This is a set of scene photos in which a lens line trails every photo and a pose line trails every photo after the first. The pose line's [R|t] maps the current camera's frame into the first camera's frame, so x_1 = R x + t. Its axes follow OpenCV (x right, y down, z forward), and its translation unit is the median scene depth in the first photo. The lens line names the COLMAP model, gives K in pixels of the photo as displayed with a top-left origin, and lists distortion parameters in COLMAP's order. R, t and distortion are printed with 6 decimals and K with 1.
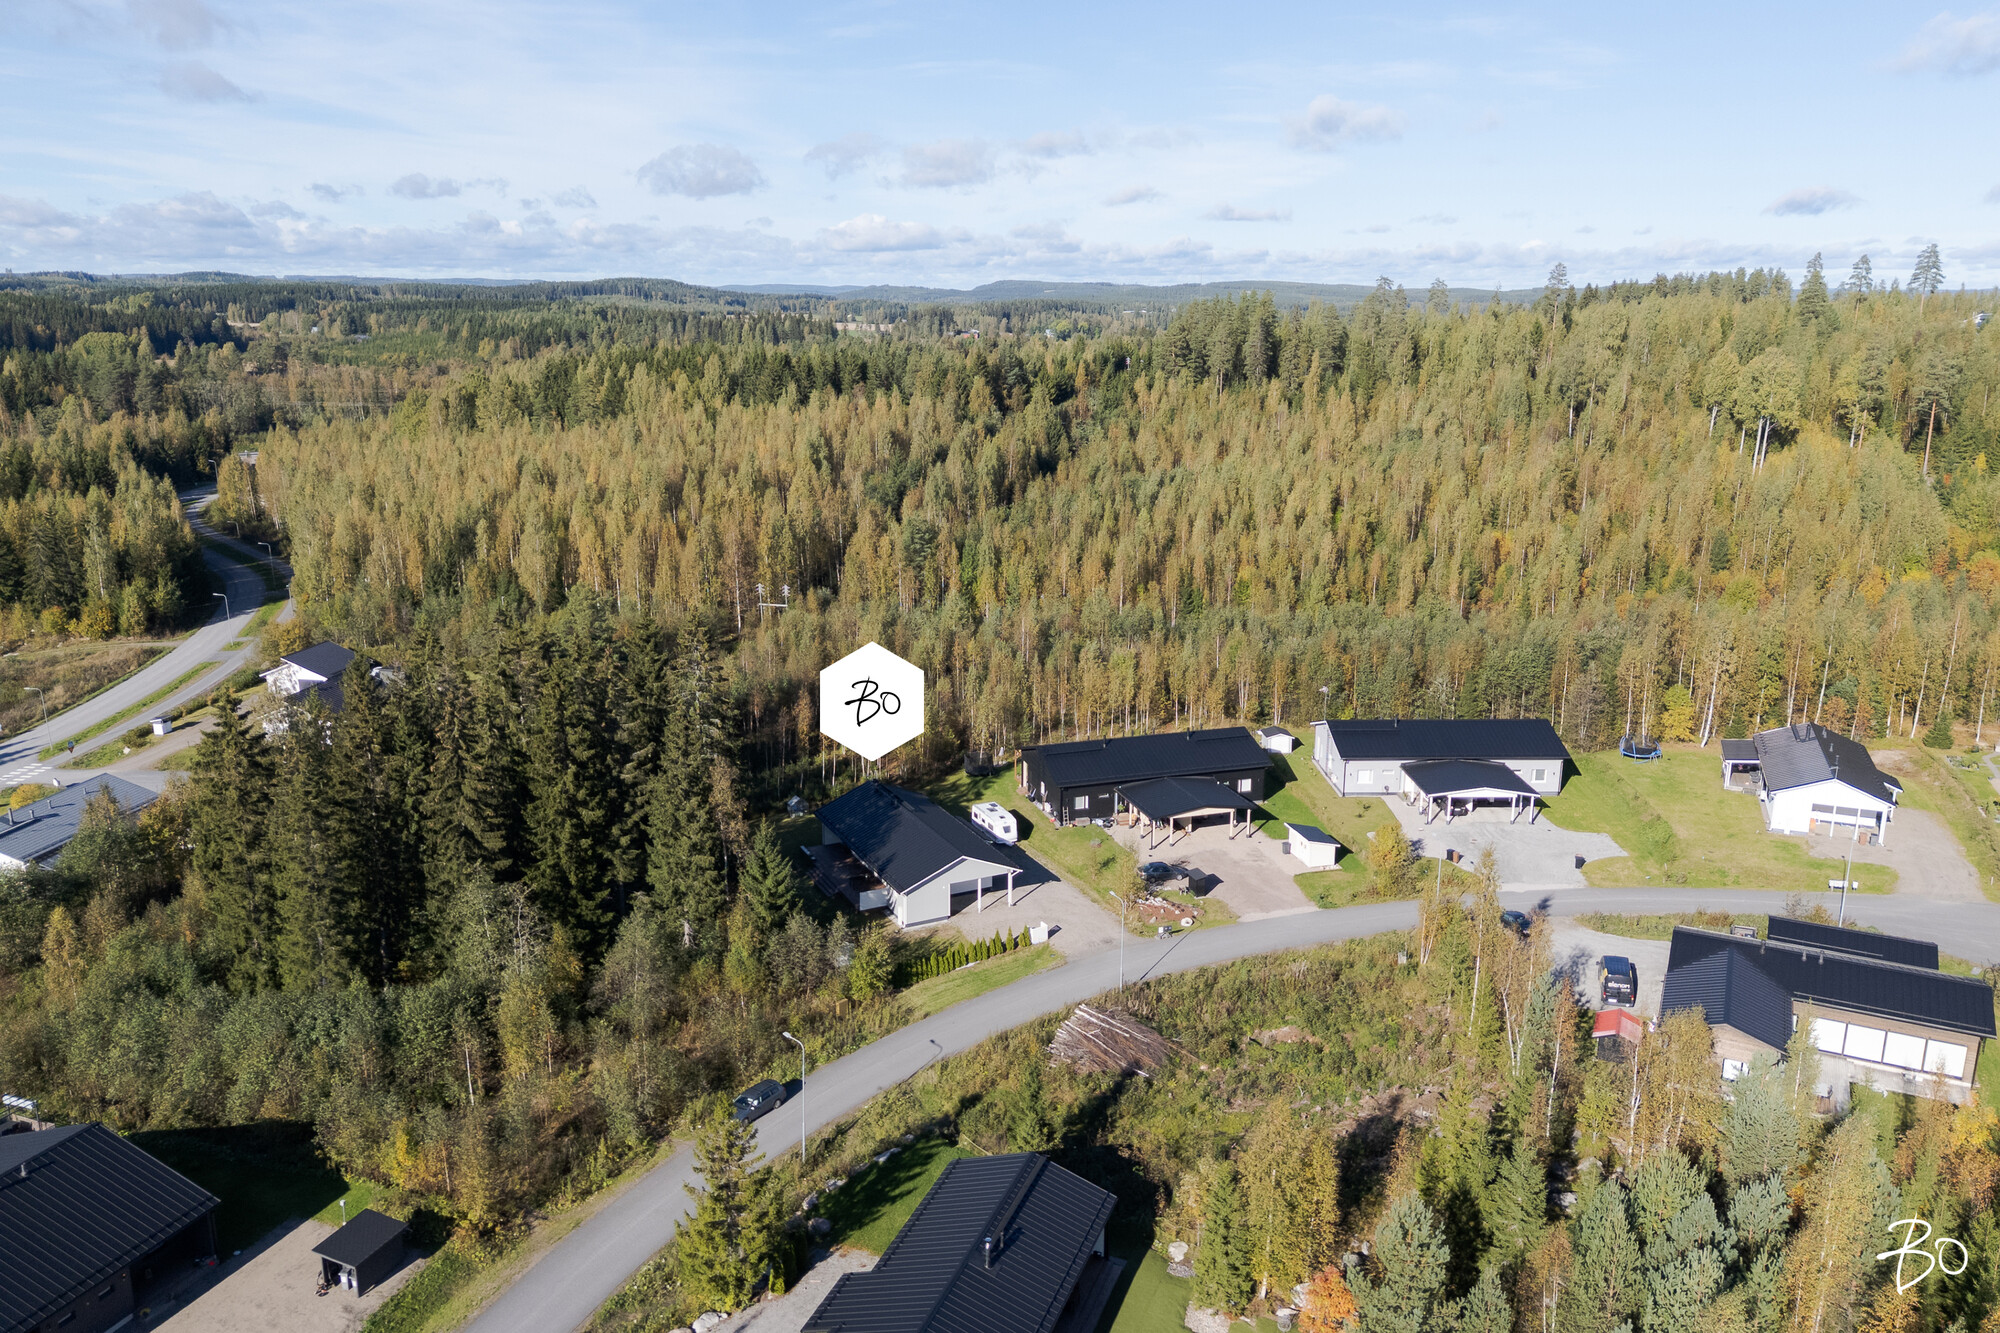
lens RADIAL K [[1477.0, 0, 1040.6], [0, 1477.0, 665.6], [0, 0, 1]] dist [0.059542, -0.053408]
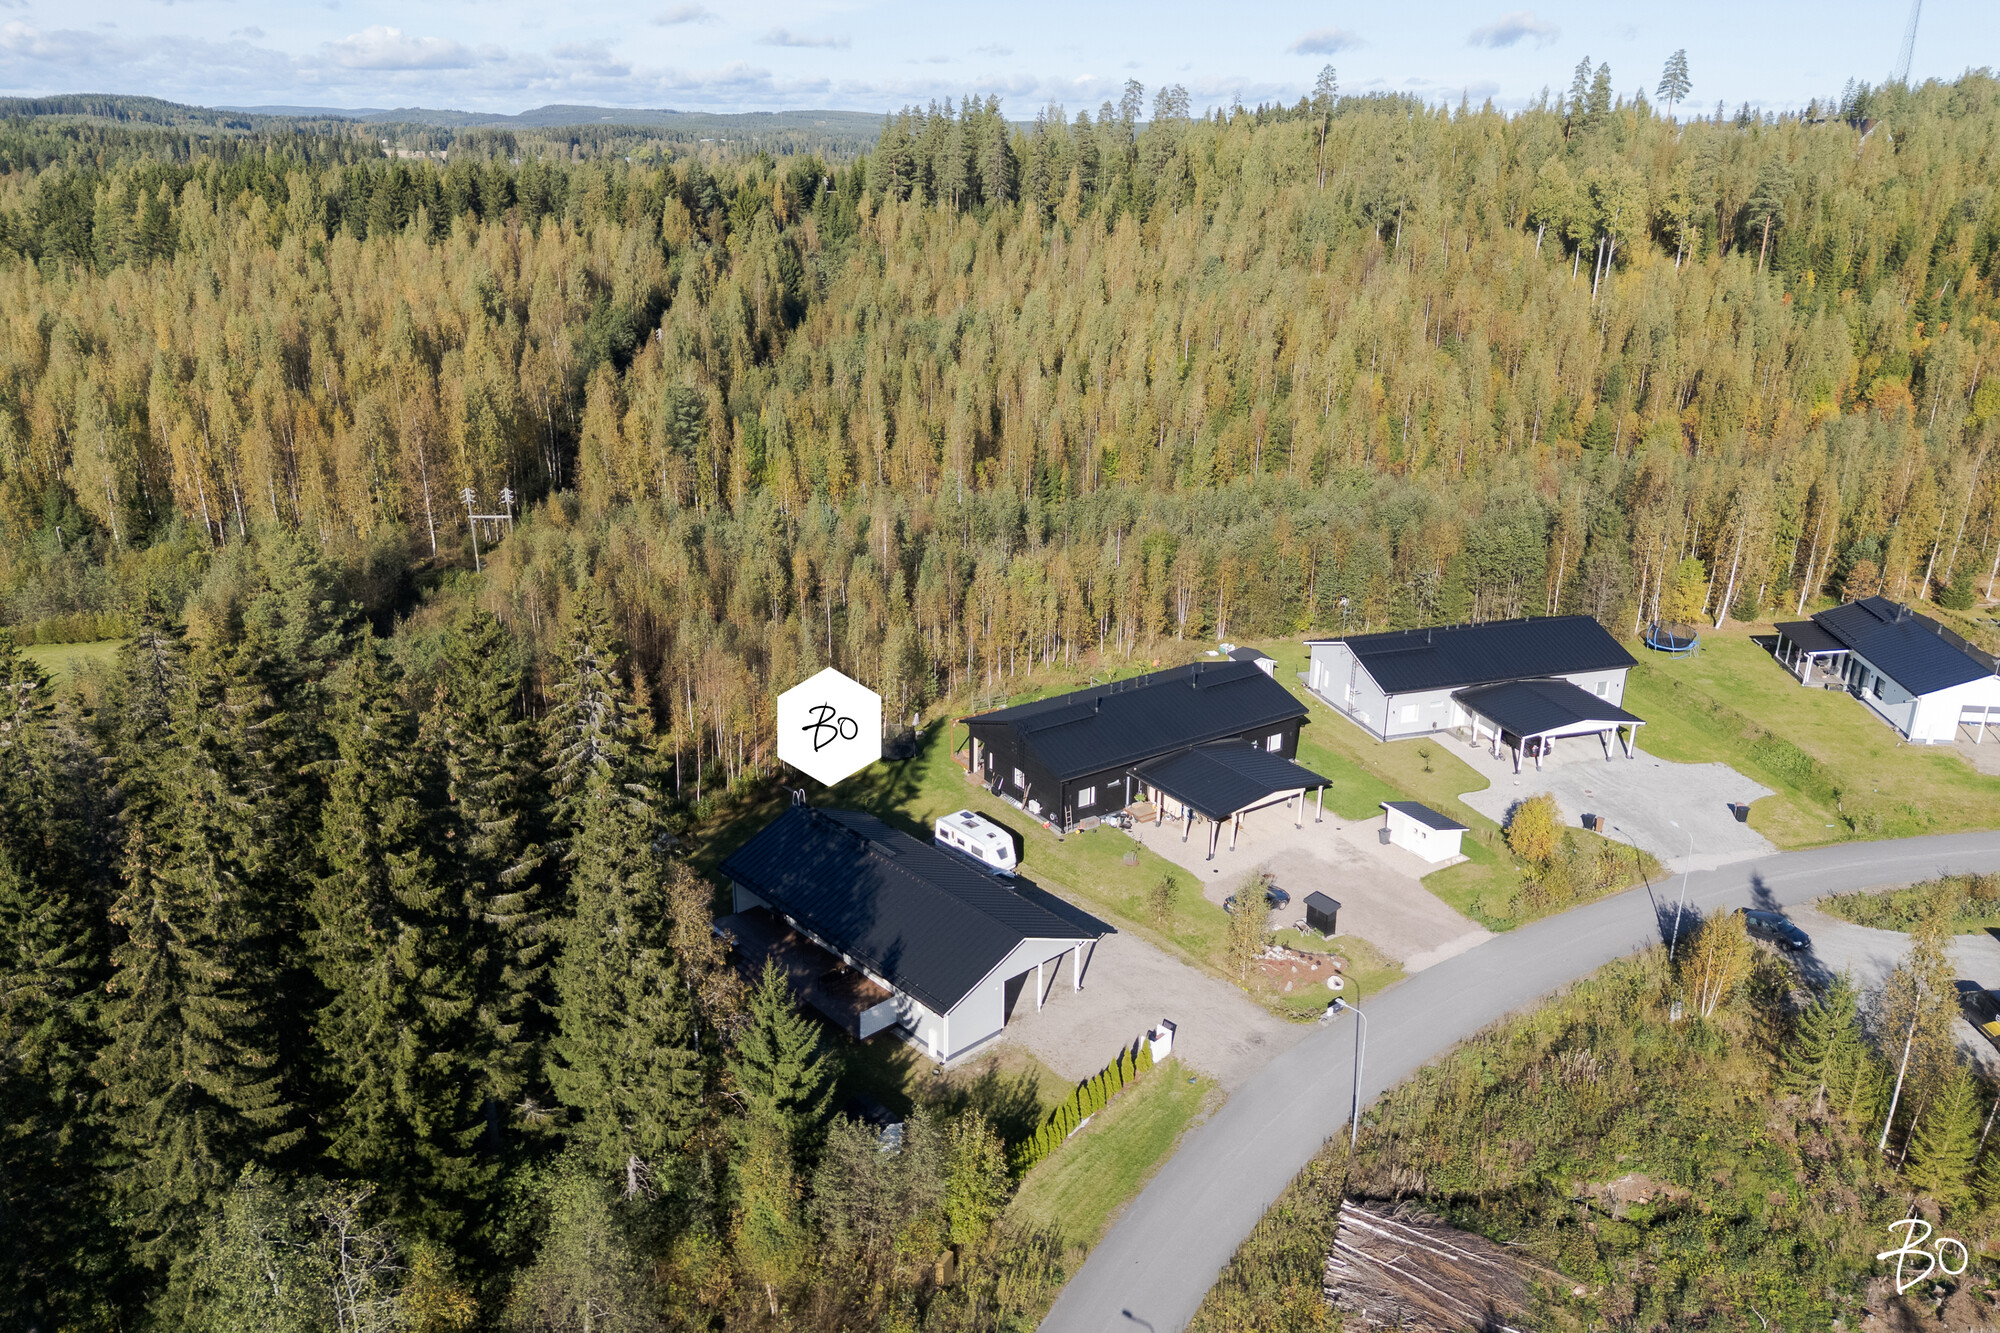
lens RADIAL K [[1477.0, 0, 1040.6], [0, 1477.0, 665.6], [0, 0, 1]] dist [0.059542, -0.053408]
pose [[0.962680, -0.087652, 0.256054, -0.158092], [0.060766, 0.991949, 0.111102, -0.045957], [-0.263731, -0.091397, 0.960257, 0.314438]]
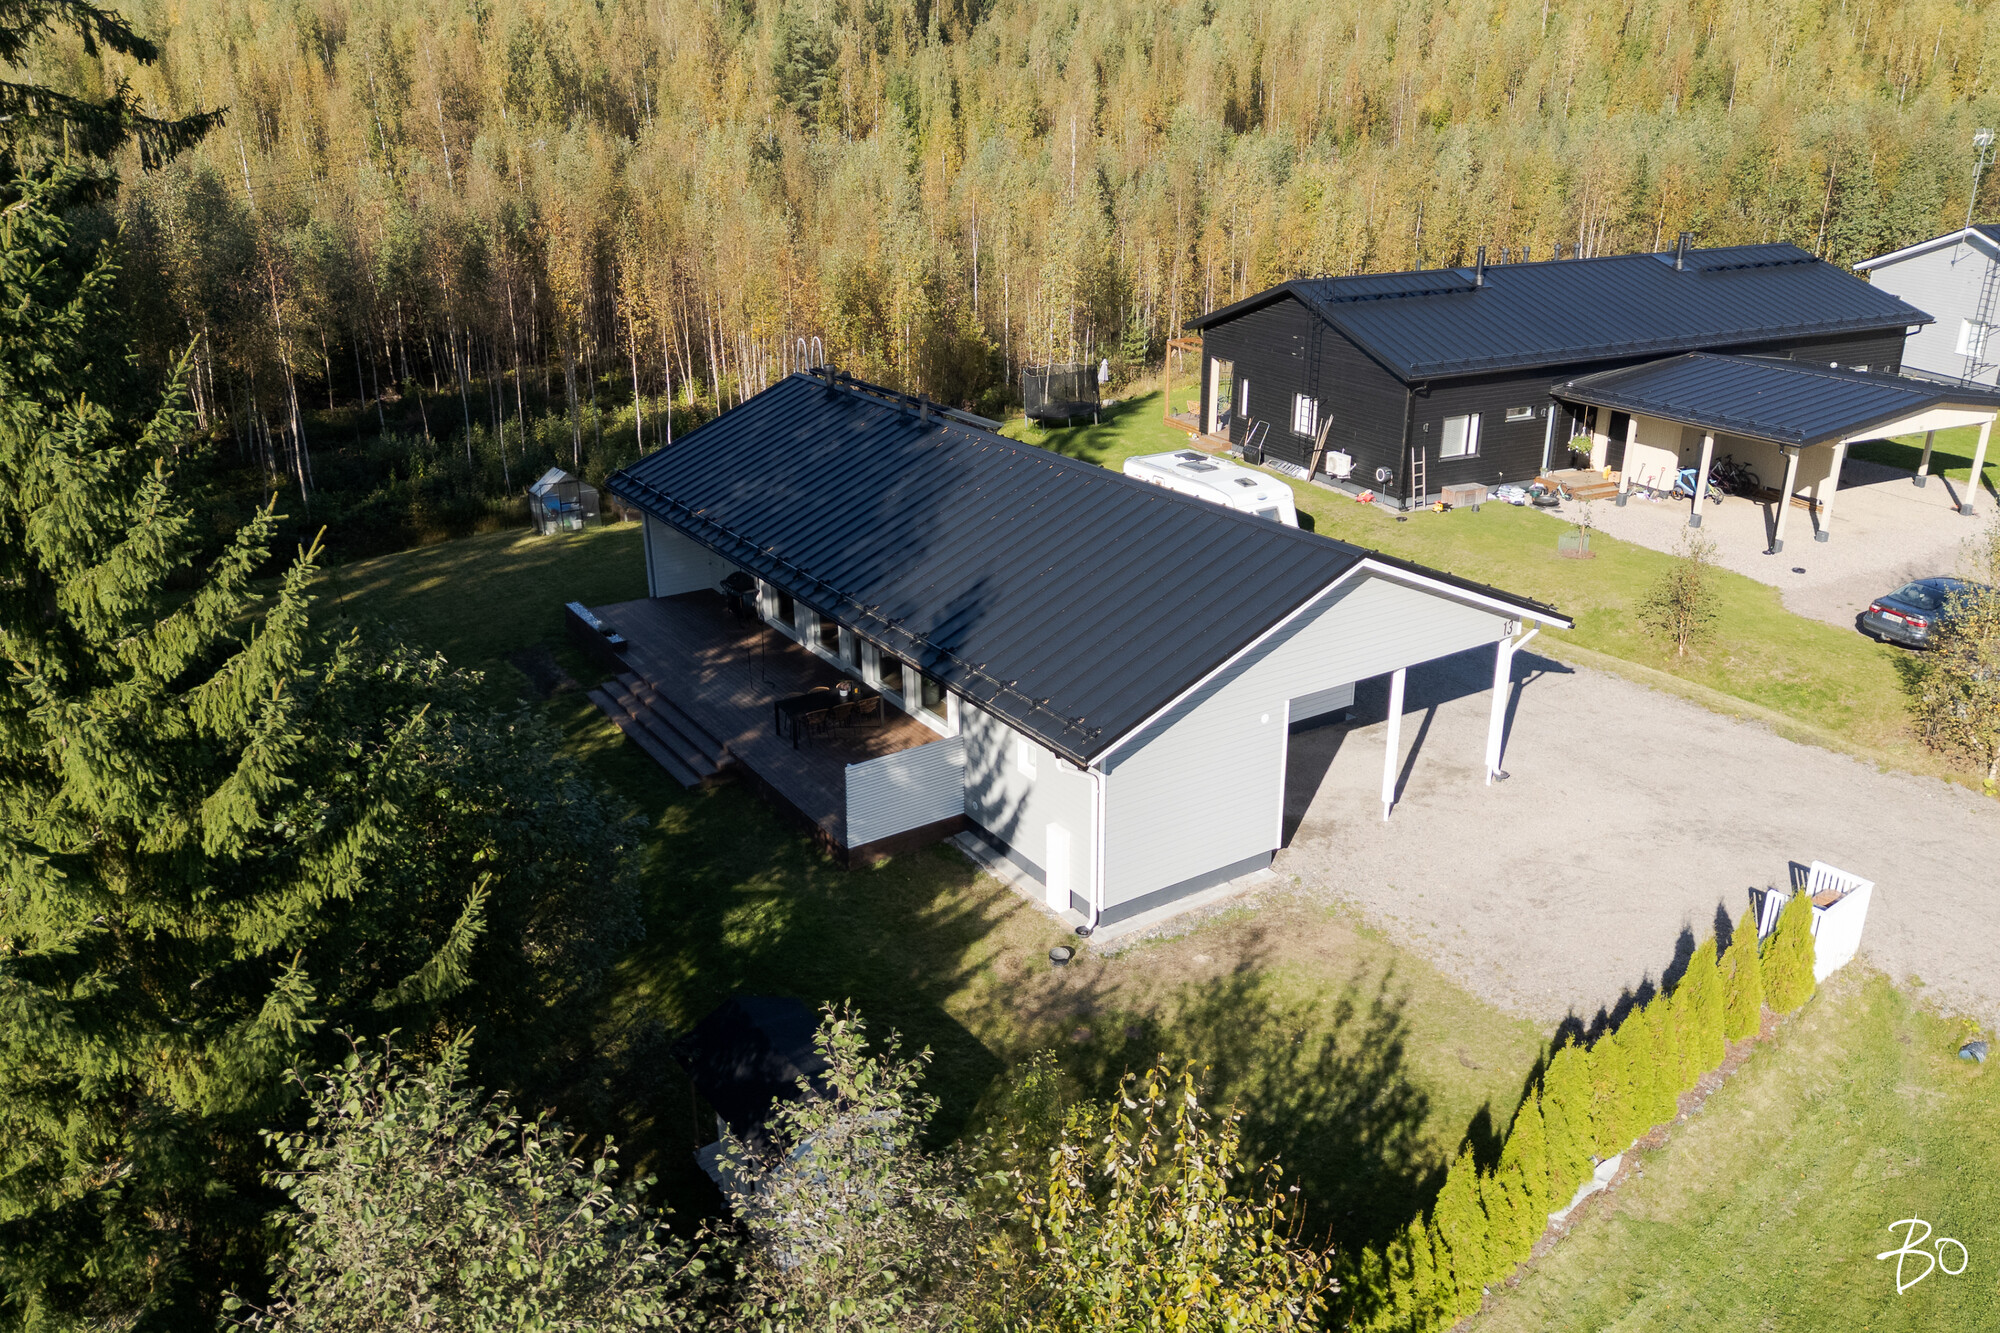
lens RADIAL K [[1494.1, 0, 1000.0], [0, 1494.1, 666.5], [0, 0, 1]] dist [0.076743, -0.000239]
pose [[0.995538, -0.053925, 0.077437, -0.093579], [0.044701, 0.992211, 0.116269, 0.093618], [-0.083103, -0.112288, 0.990194, 0.637079]]
